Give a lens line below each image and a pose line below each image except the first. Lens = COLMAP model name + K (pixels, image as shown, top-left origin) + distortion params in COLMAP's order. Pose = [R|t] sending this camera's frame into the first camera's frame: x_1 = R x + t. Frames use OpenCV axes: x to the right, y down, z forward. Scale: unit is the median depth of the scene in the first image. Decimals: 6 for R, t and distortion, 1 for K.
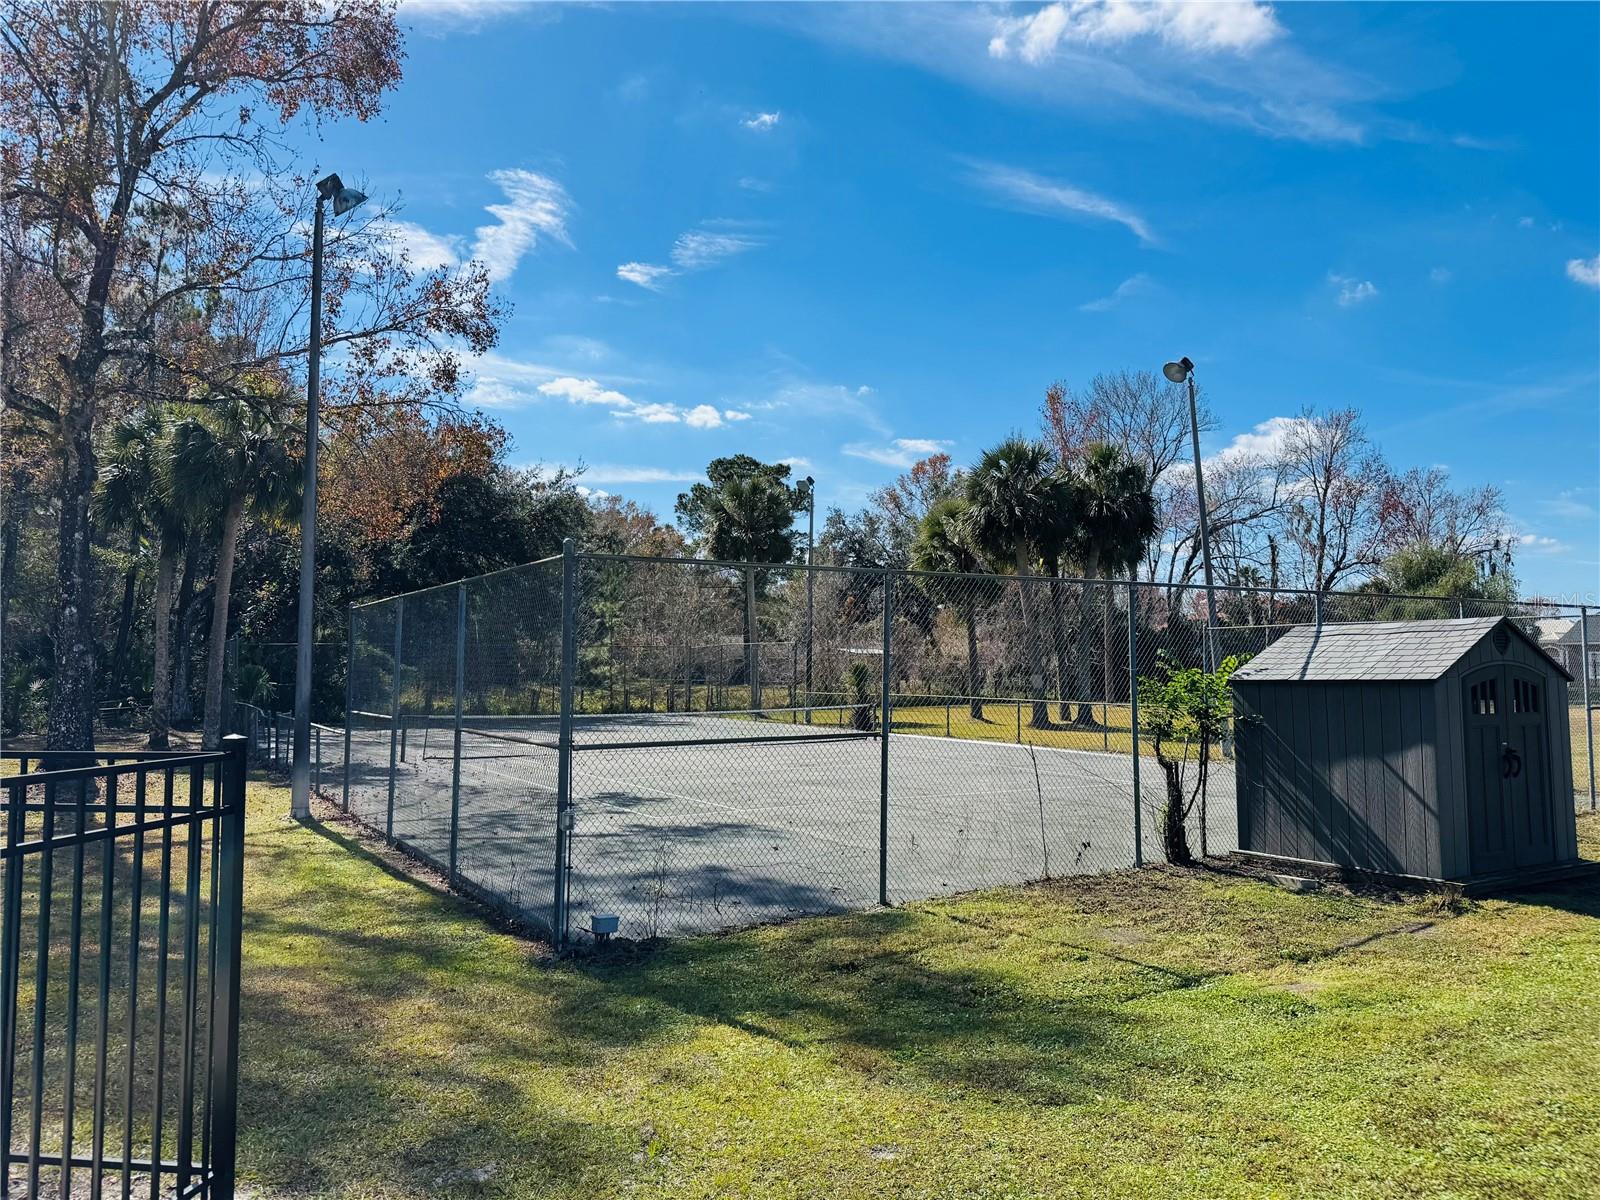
lens RADIAL K [[1104.0, 0, 800.0], [0, 1104.0, 600.0], [0, 0, 1]] dist [0.073608, -0.000945]
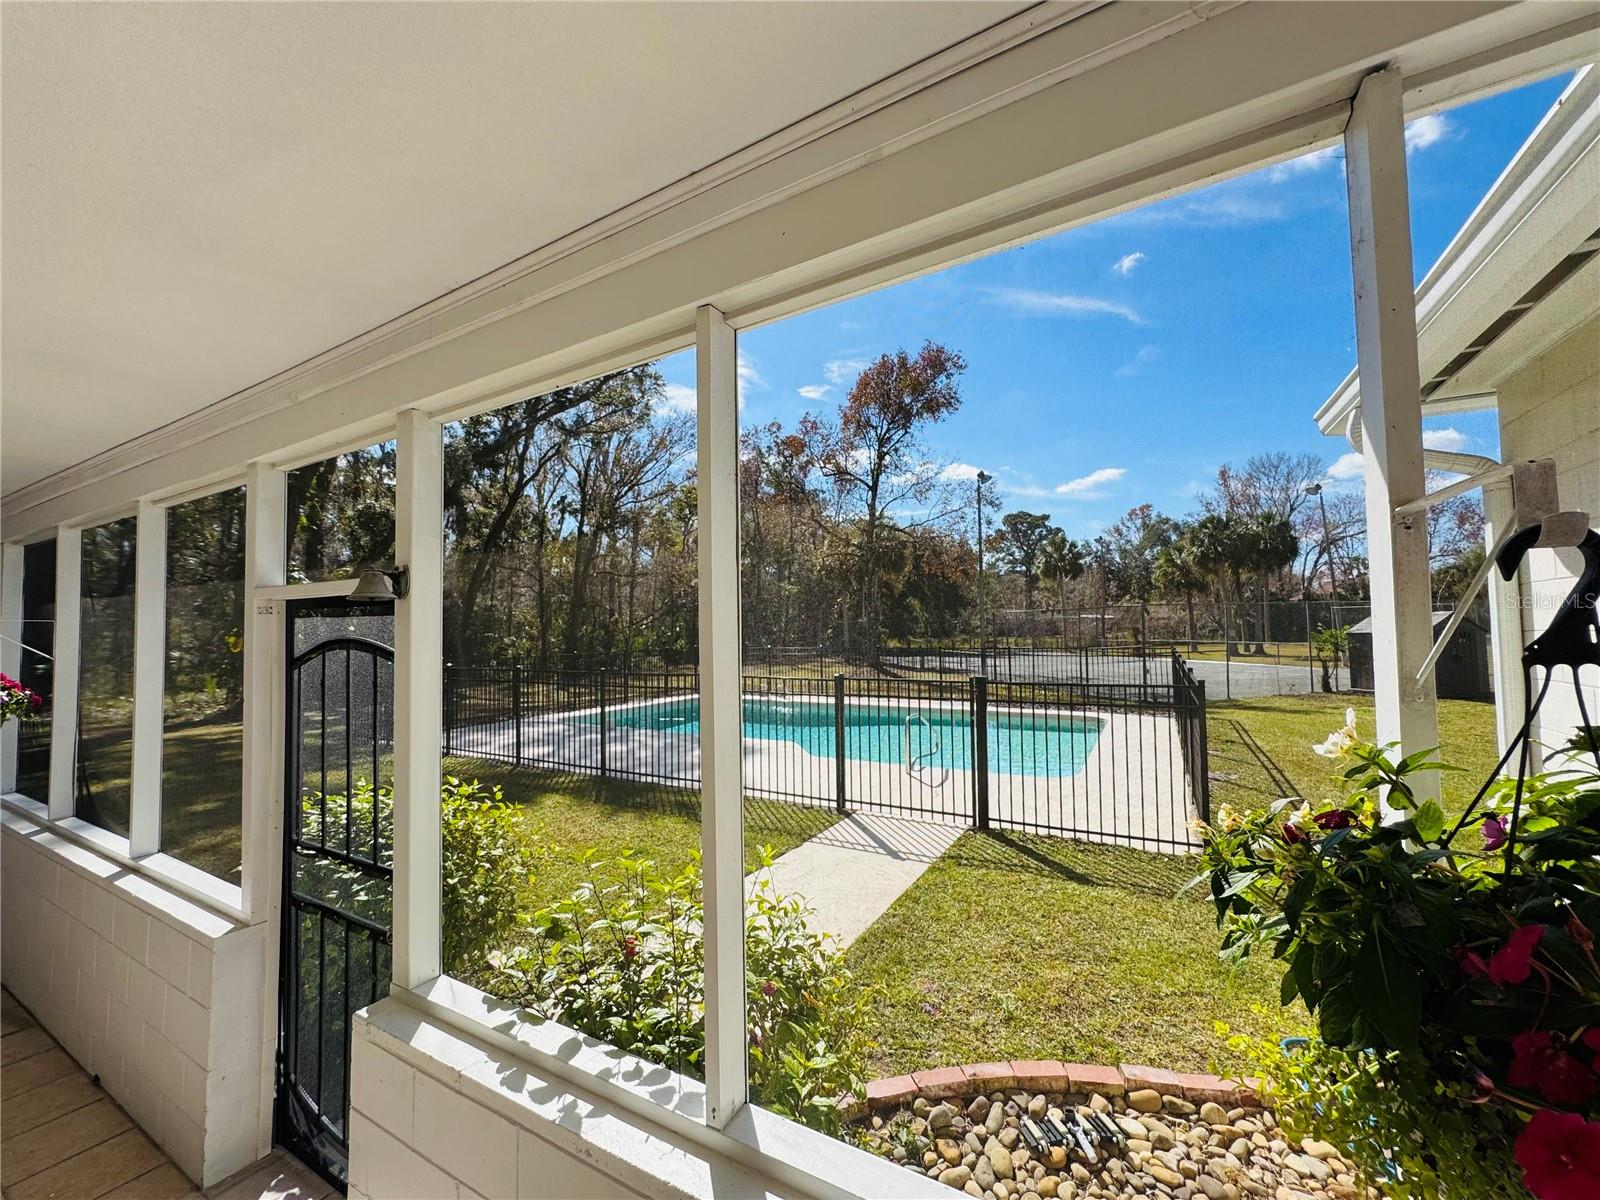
lens RADIAL K [[644.8, 0, 803.5], [0, 644.8, 594.3], [0, 0, 1]] dist [-0.001713, 0.000045]
pose [[0.944253, -0.034271, -0.327433, -0.099971], [0.037711, 0.999280, 0.004161, -0.022391], [0.327055, -0.016277, 0.944865, -0.262904]]
